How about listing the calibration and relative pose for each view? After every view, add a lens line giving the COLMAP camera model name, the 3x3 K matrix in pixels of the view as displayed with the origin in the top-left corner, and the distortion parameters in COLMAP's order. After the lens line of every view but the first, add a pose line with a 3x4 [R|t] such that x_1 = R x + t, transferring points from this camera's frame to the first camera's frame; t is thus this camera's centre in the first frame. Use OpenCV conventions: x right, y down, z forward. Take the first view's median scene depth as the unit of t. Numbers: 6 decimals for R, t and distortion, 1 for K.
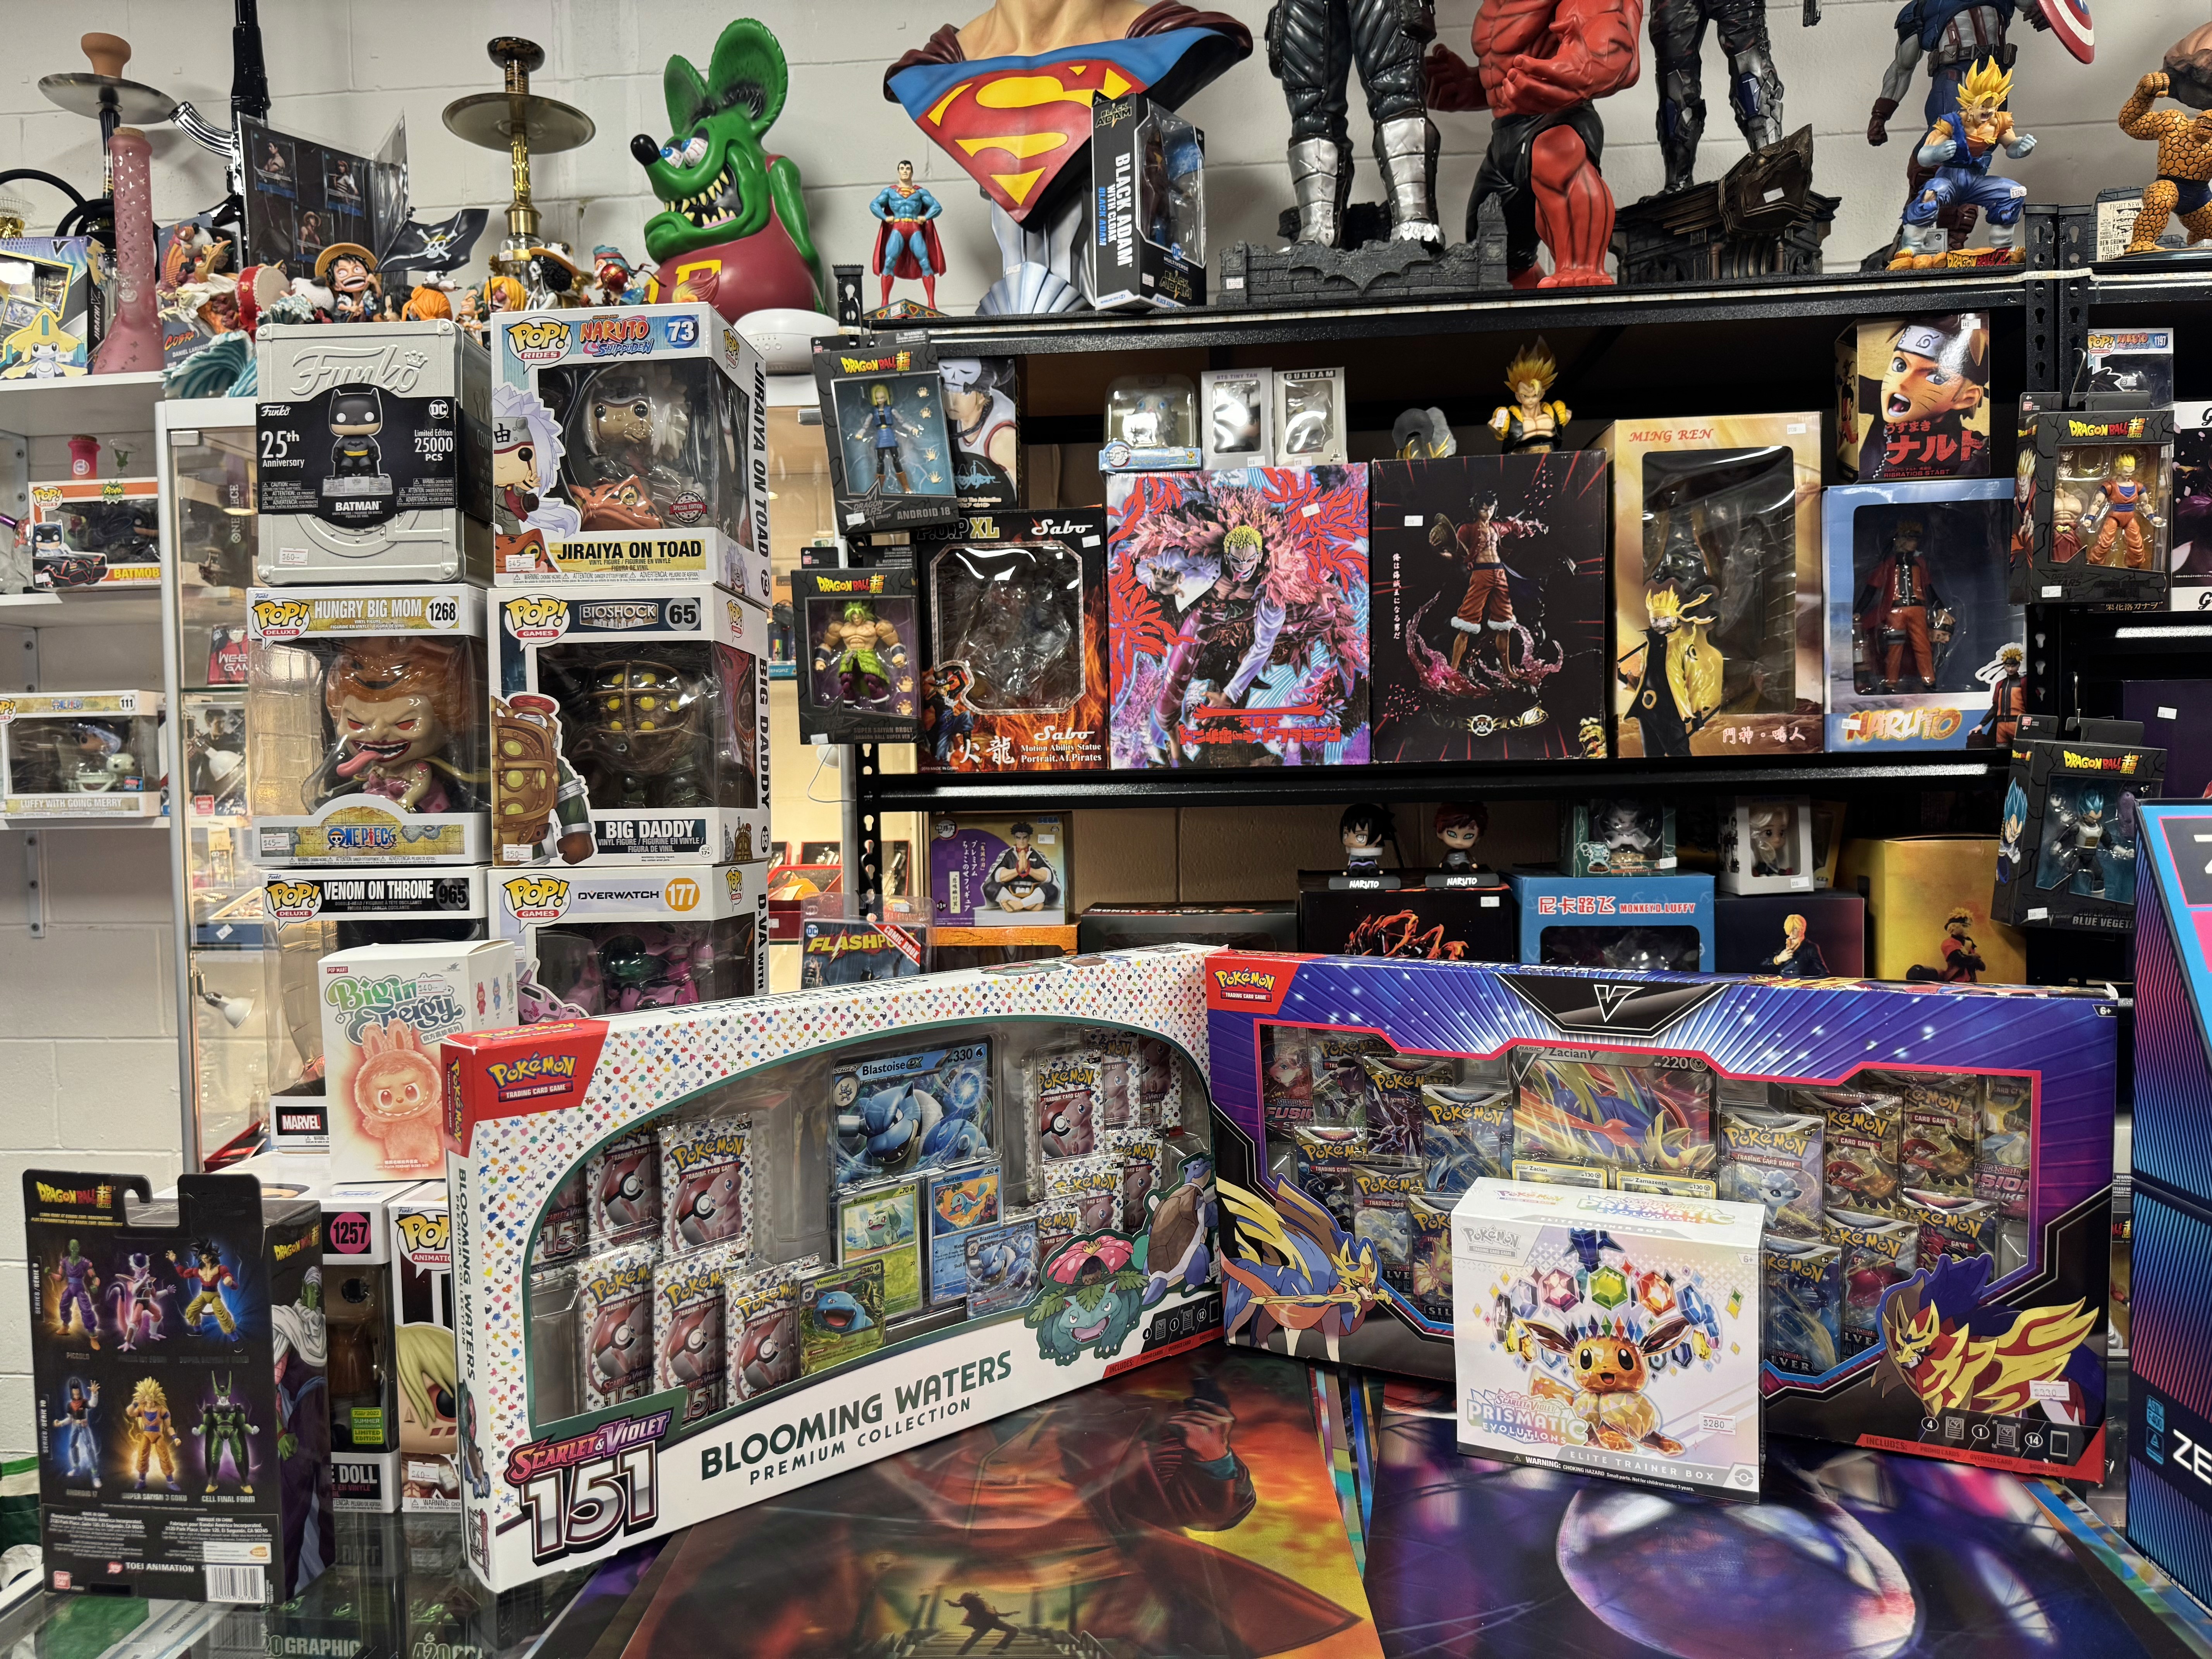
lens RADIAL K [[1549.8, 0, 1105.9], [0, 1549.8, 839.7], [0, 0, 1]] dist [0.049003, -0.054880]
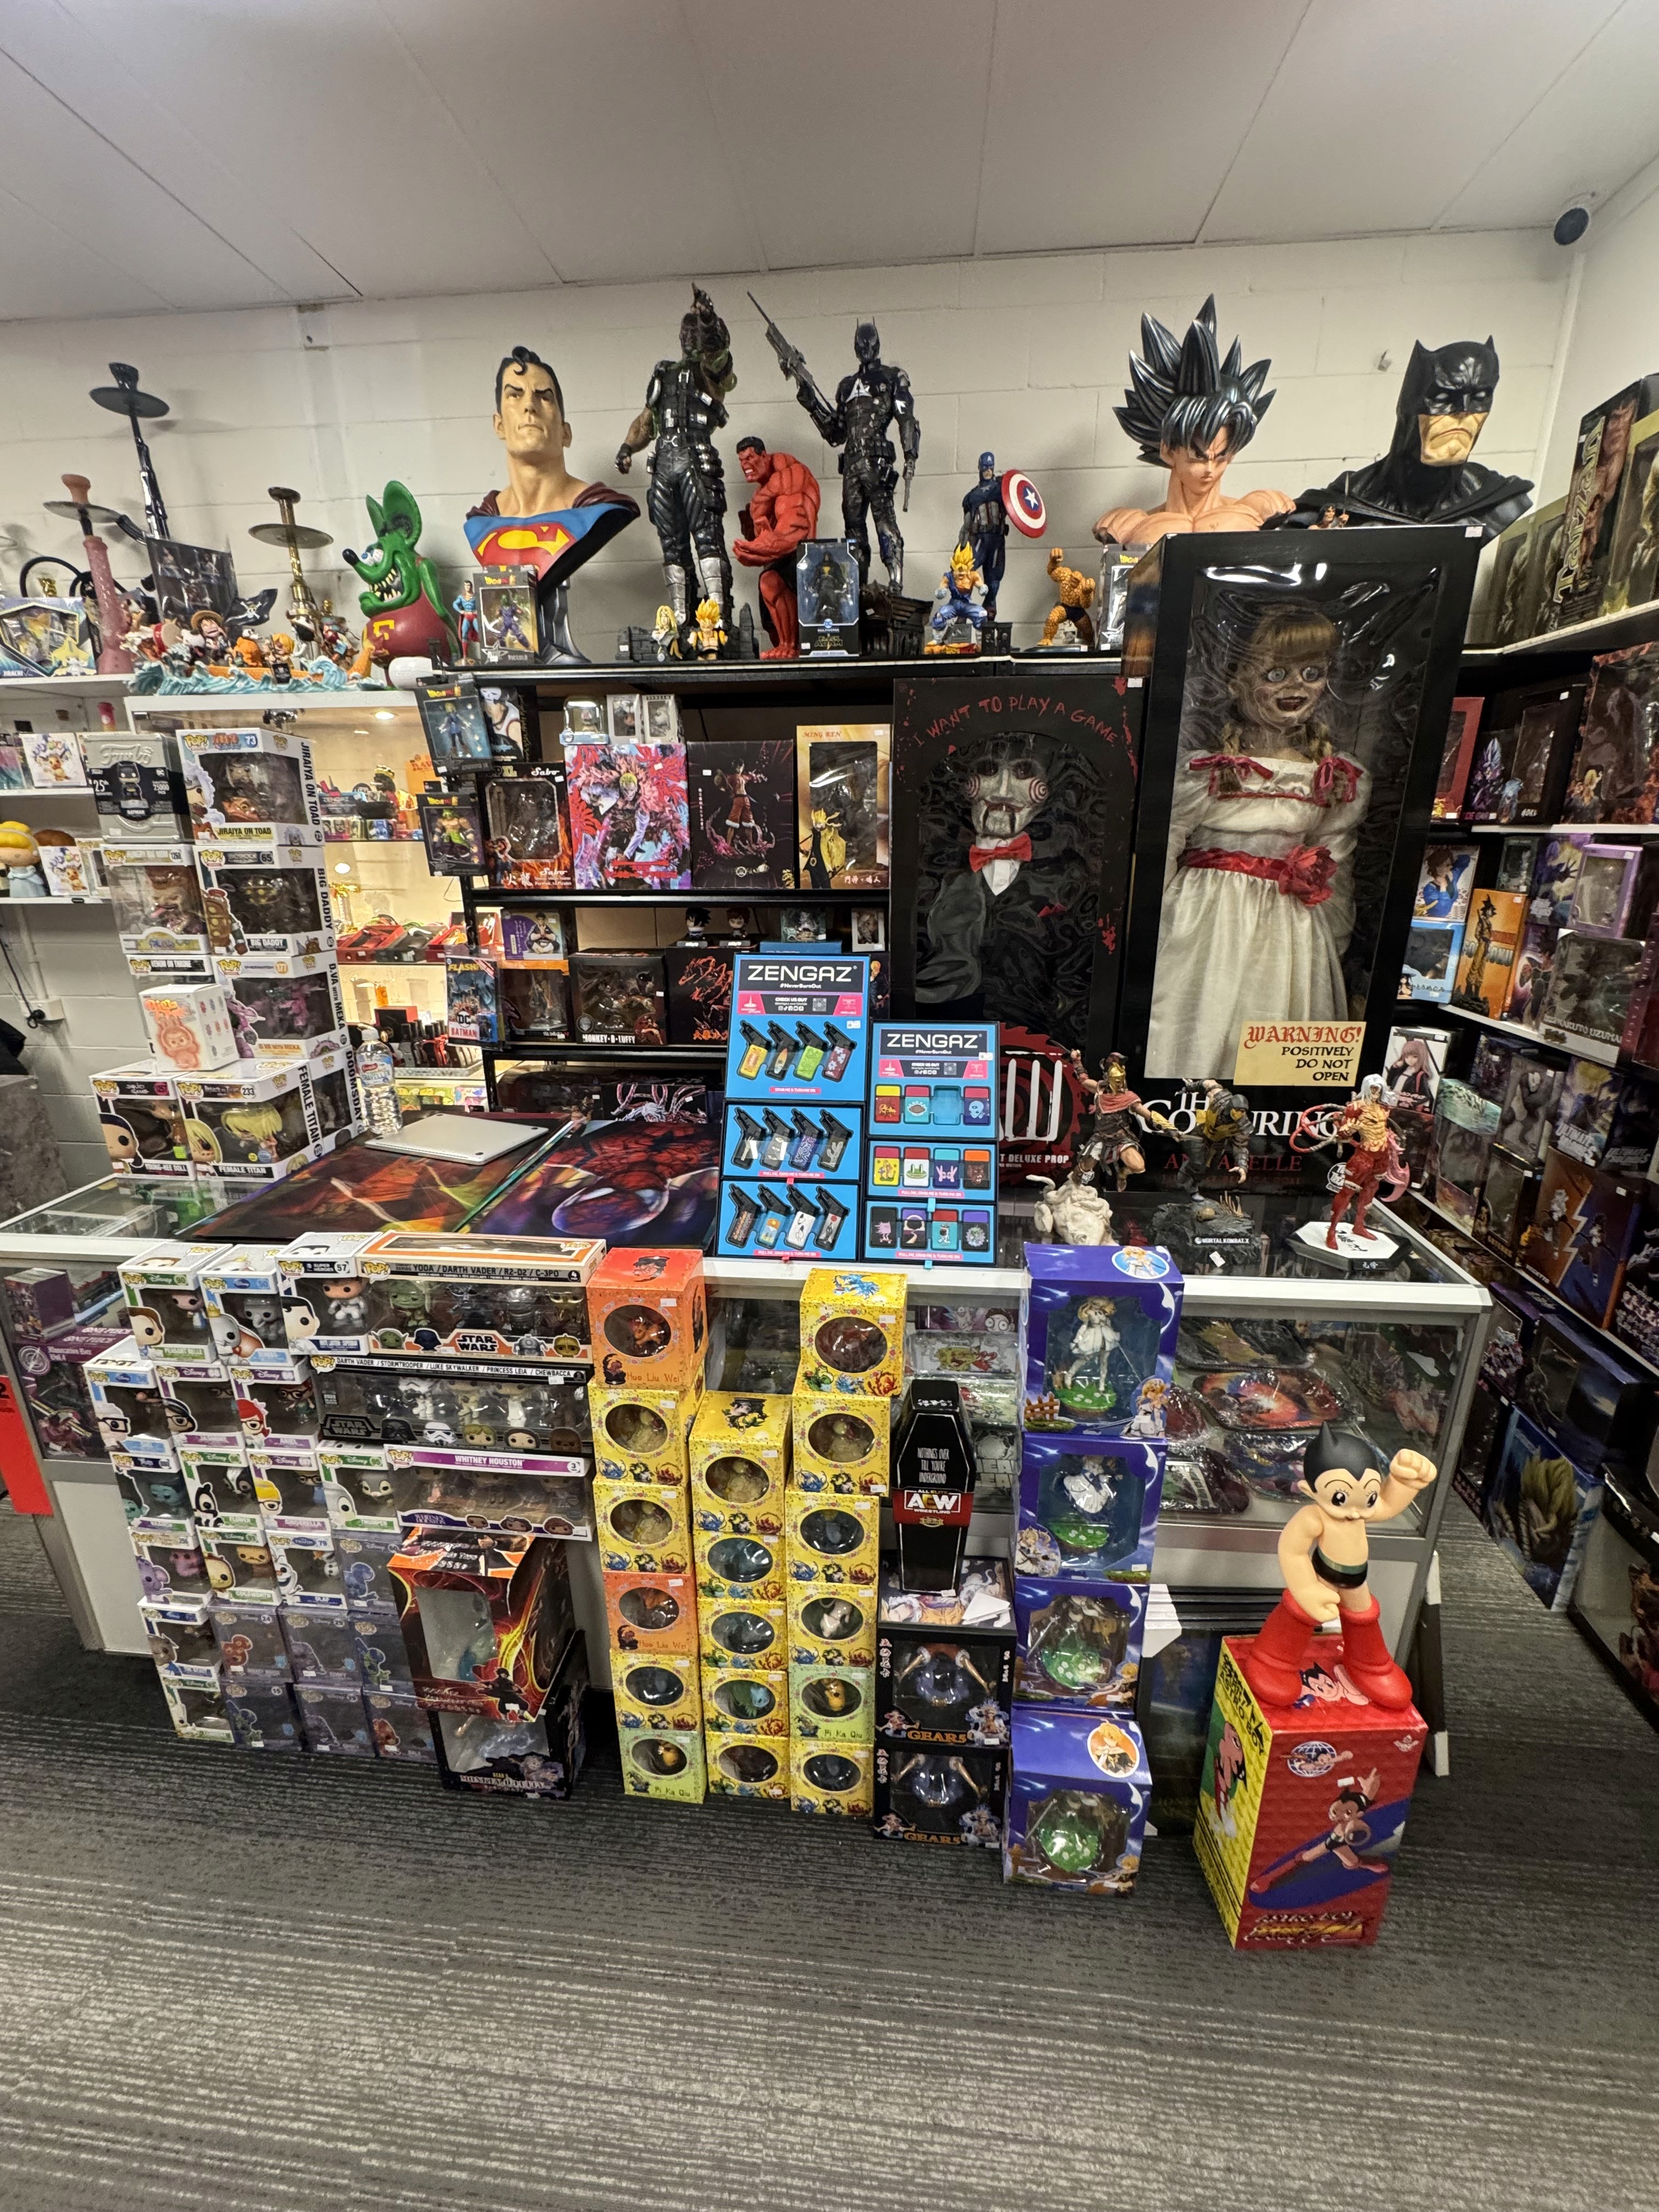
lens RADIAL K [[881.8, 0, 837.8], [0, 881.8, 1101.0], [0, 0, 1]] dist [-0.000988, -0.000087]
pose [[0.999856, 0.016709, -0.002868, 0.389181], [-0.015414, 0.966400, 0.256579, -0.082695], [0.007059, -0.256498, 0.966519, -0.288312]]
